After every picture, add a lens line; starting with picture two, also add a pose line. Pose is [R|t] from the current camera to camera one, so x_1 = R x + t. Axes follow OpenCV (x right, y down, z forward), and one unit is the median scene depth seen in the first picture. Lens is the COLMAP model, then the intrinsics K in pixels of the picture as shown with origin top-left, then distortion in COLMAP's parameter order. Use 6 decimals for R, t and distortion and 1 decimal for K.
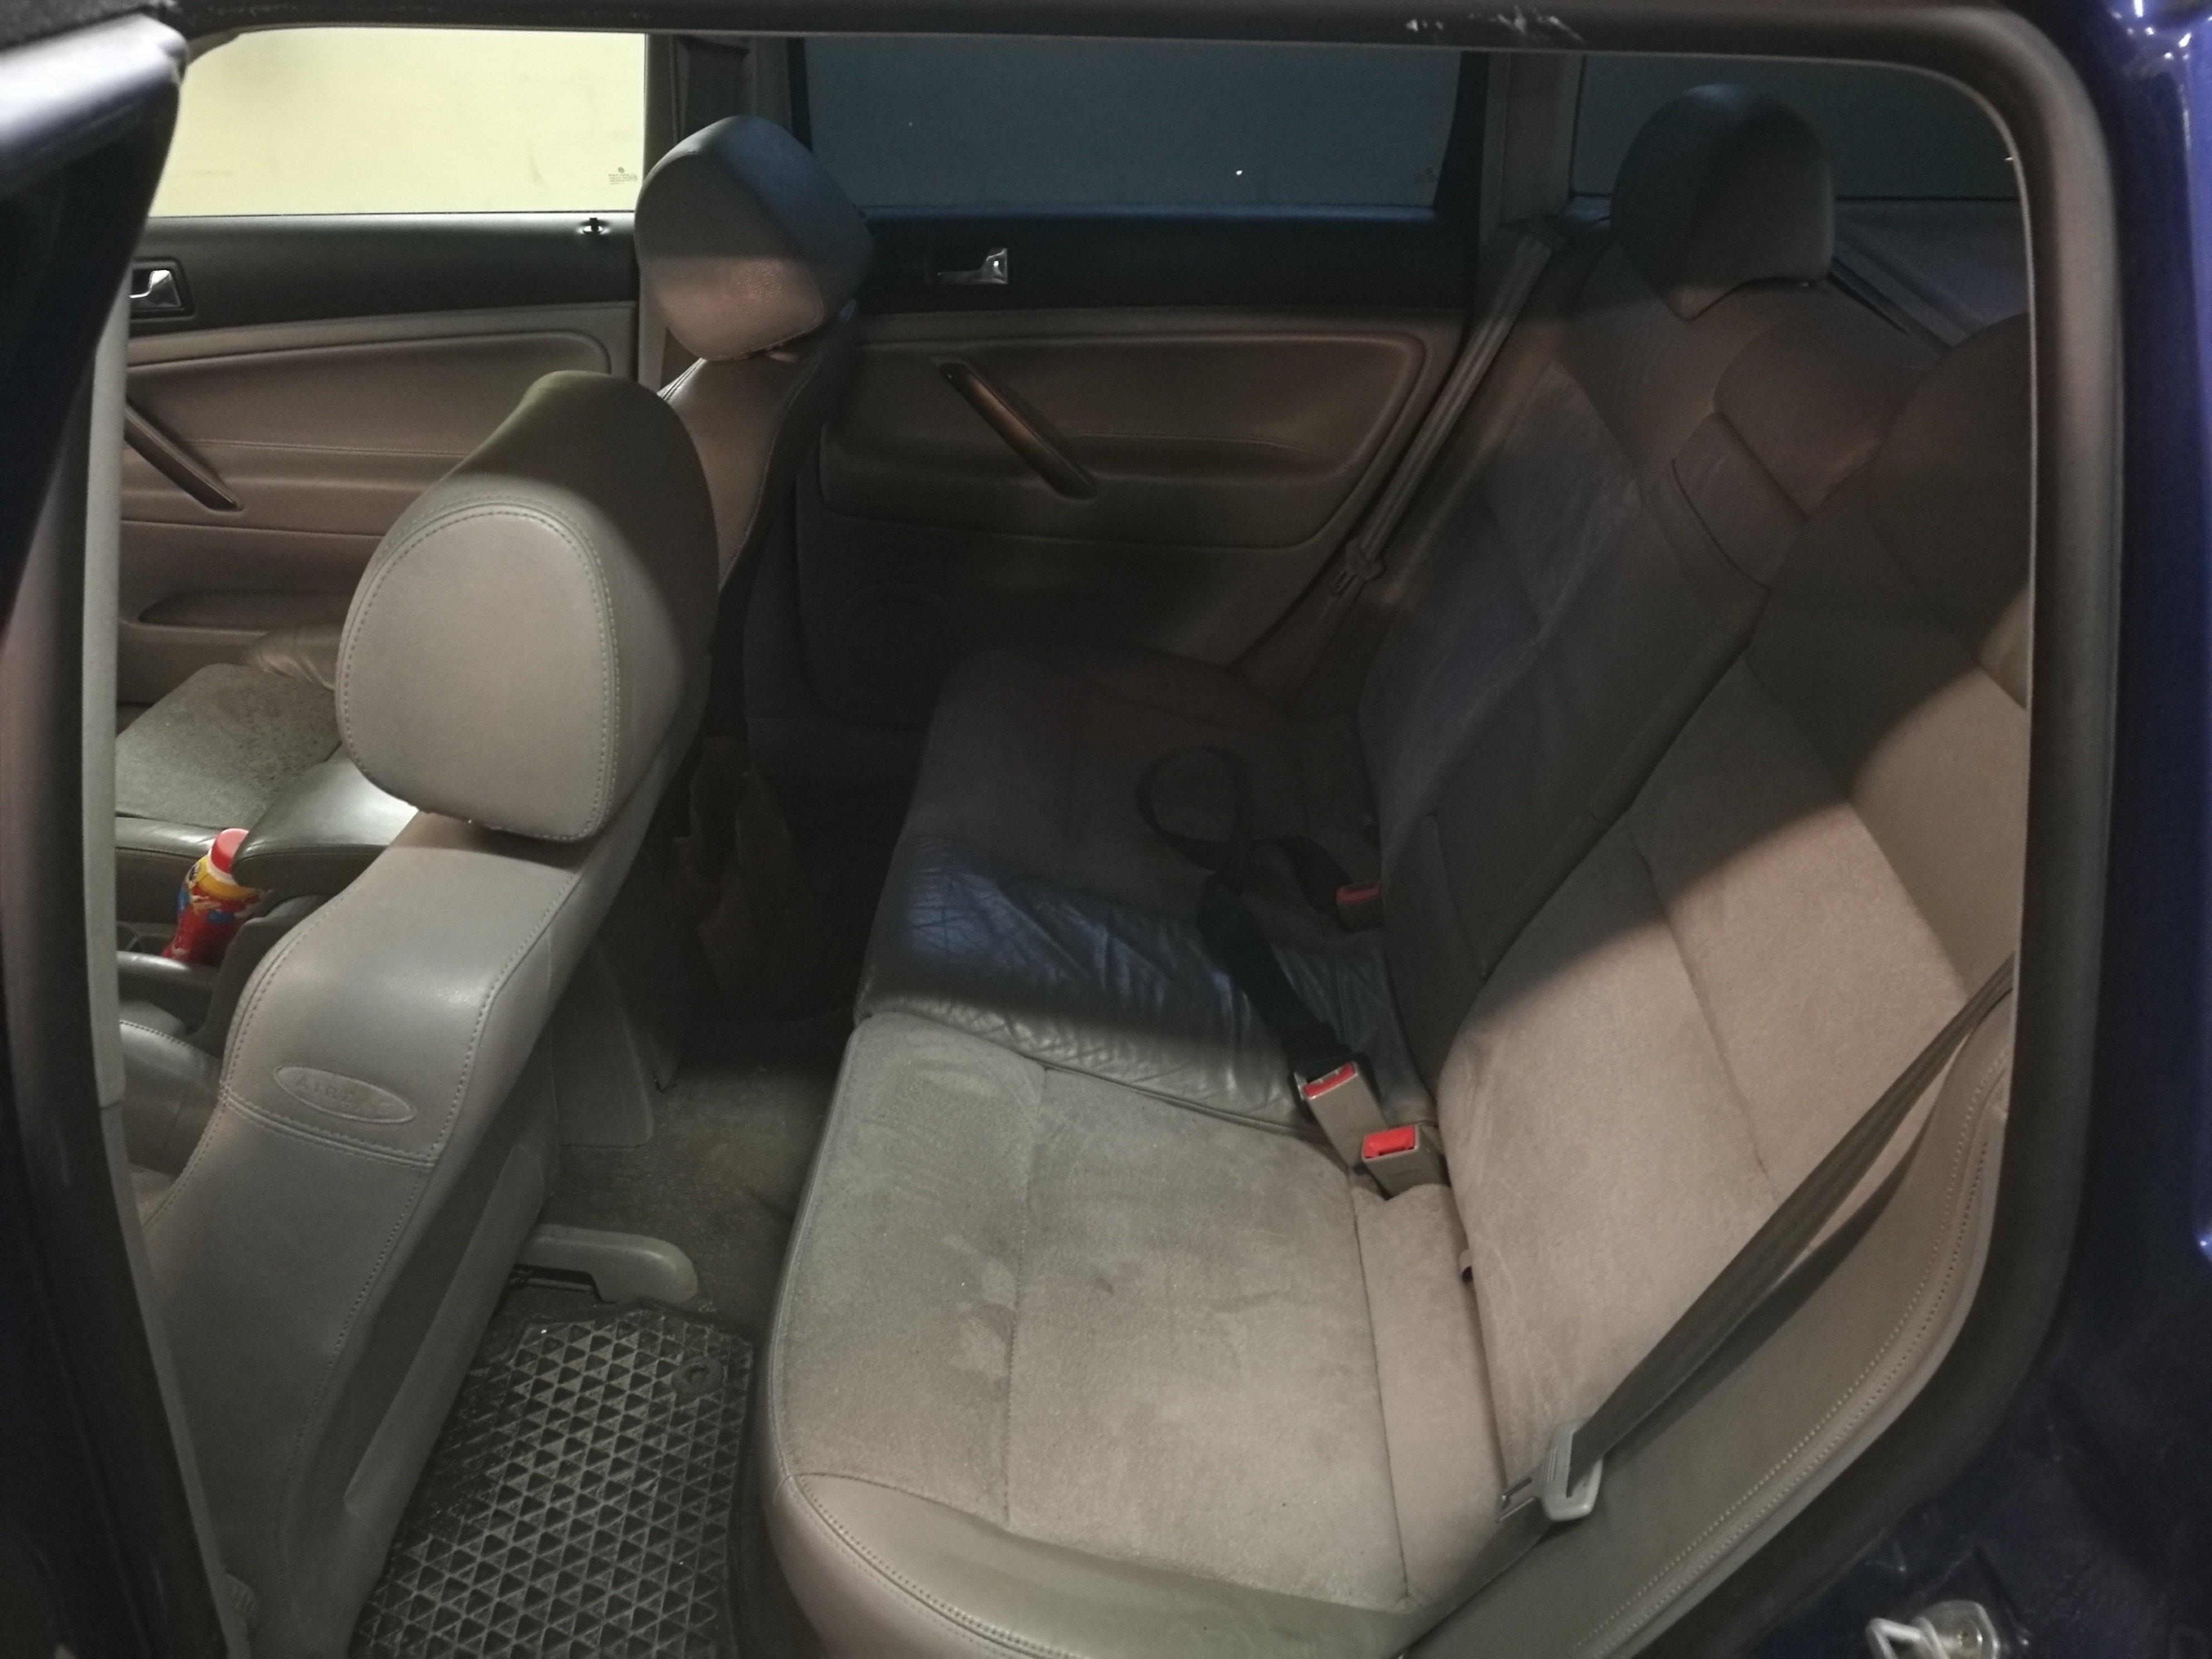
lens RADIAL K [[1733.3, 0, 1107.0], [0, 1733.3, 830.0], [0, 0, 1]] dist [0.074127, 0.006479]
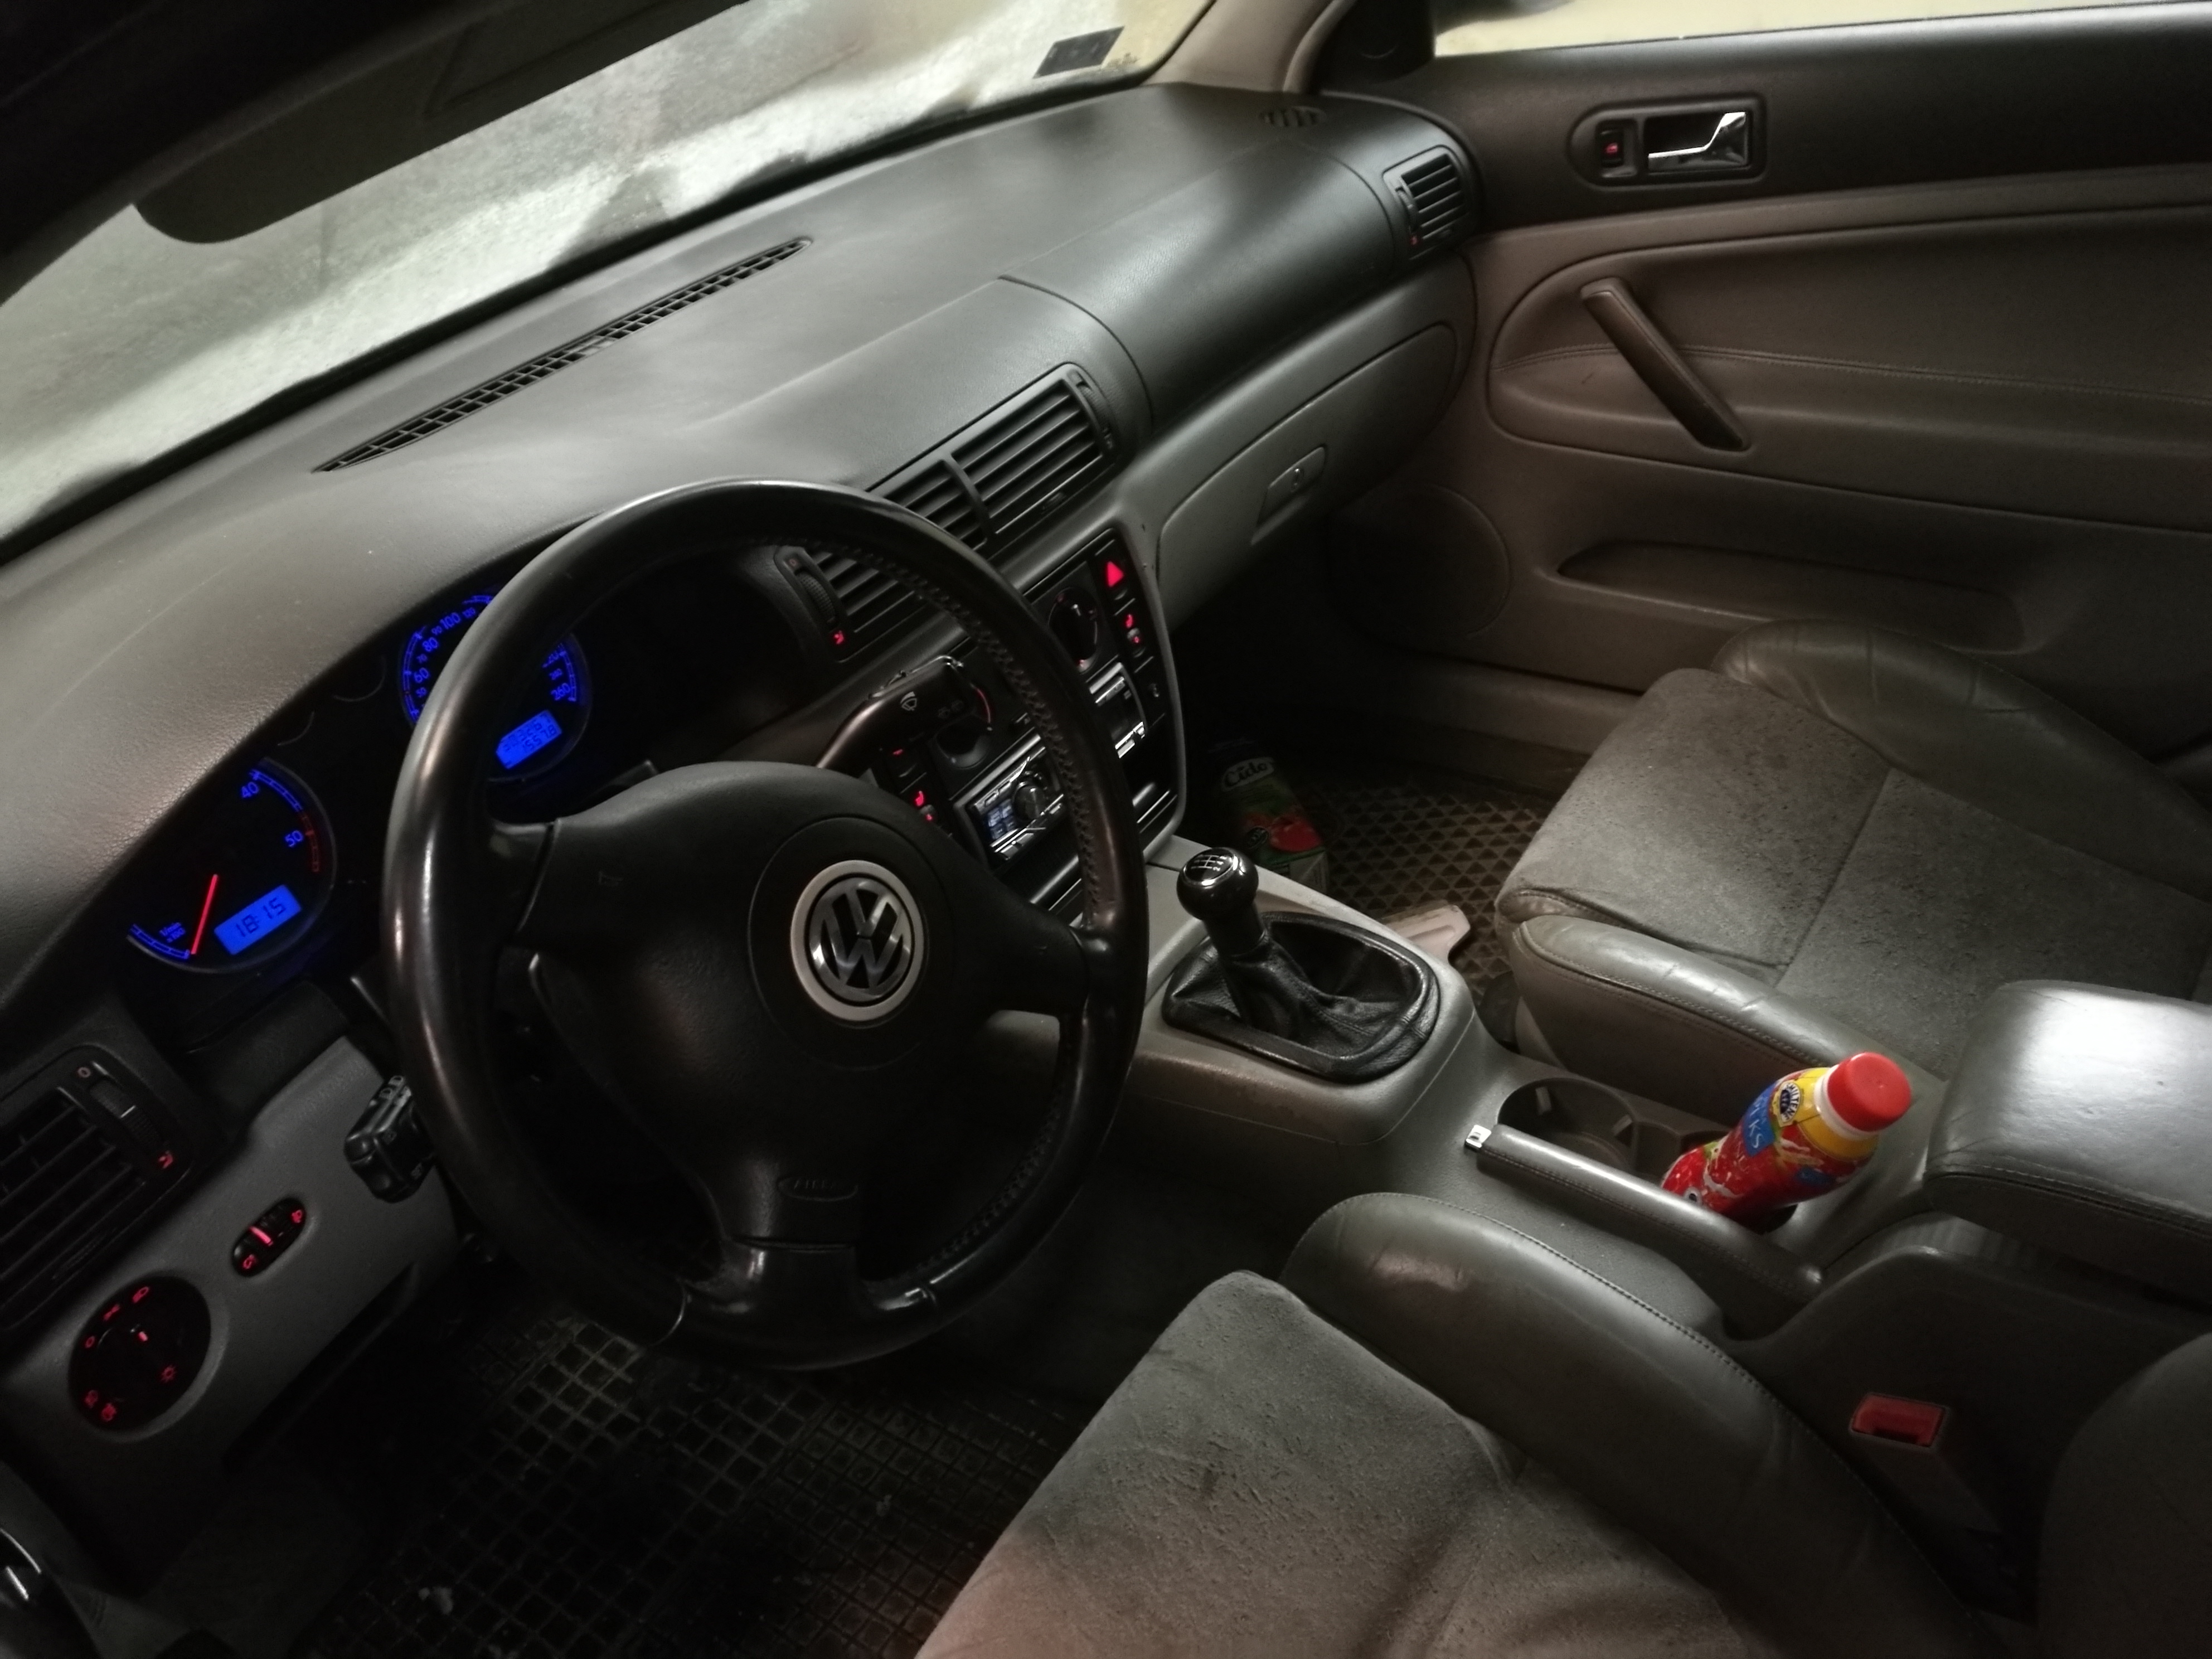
lens RADIAL K [[1733.3, 0, 1104.8], [0, 1733.3, 830.2], [0, 0, 1]] dist [0.074127, 0.006479]
pose [[0.825804, 0.196569, -0.528591, -0.333297], [-0.142684, 0.979618, 0.141384, -0.104063], [0.545609, -0.041334, 0.837020, 0.279499]]
